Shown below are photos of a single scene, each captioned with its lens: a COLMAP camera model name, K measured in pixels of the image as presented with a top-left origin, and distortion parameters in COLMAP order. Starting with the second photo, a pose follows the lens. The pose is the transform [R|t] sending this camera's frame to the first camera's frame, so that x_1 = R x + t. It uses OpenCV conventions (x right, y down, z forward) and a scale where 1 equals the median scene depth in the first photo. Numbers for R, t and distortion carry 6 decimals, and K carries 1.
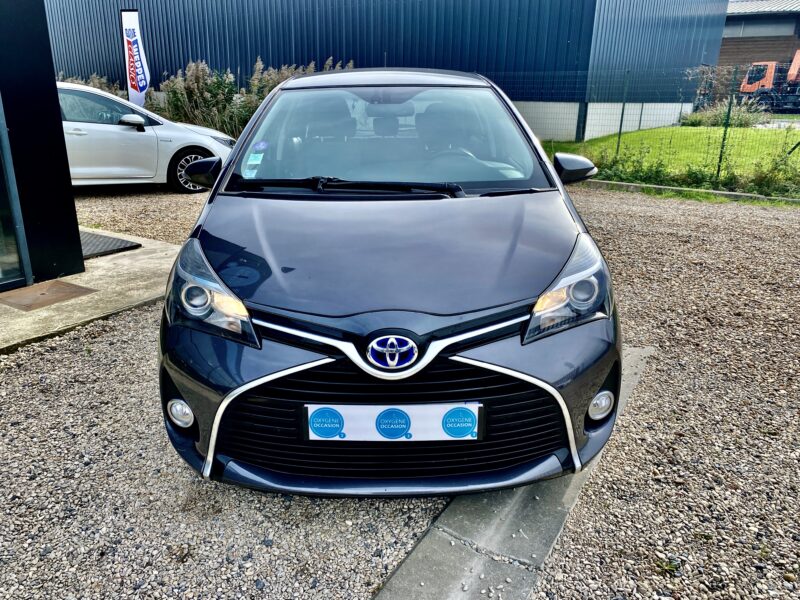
lens RADIAL K [[610.8, 0, 396.6], [0, 610.8, 298.0], [0, 0, 1]] dist [0.006738, -0.001286]
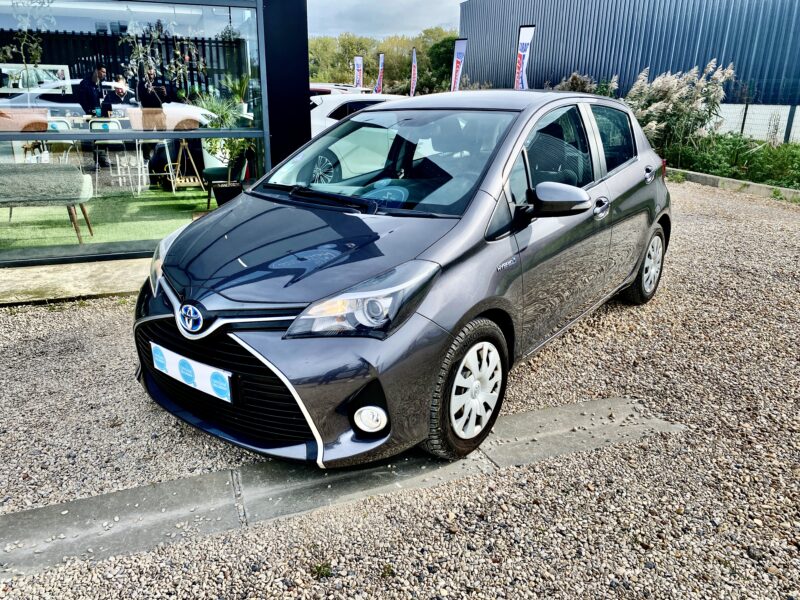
lens RADIAL K [[610.8, 0, 398.8], [0, 610.8, 300.7], [0, 0, 1]] dist [0.006738, -0.001286]
pose [[0.784355, 0.192090, -0.589821, 1.006130], [-0.194339, 0.979072, 0.060423, -0.105161], [0.589083, 0.067232, 0.805271, 0.170398]]
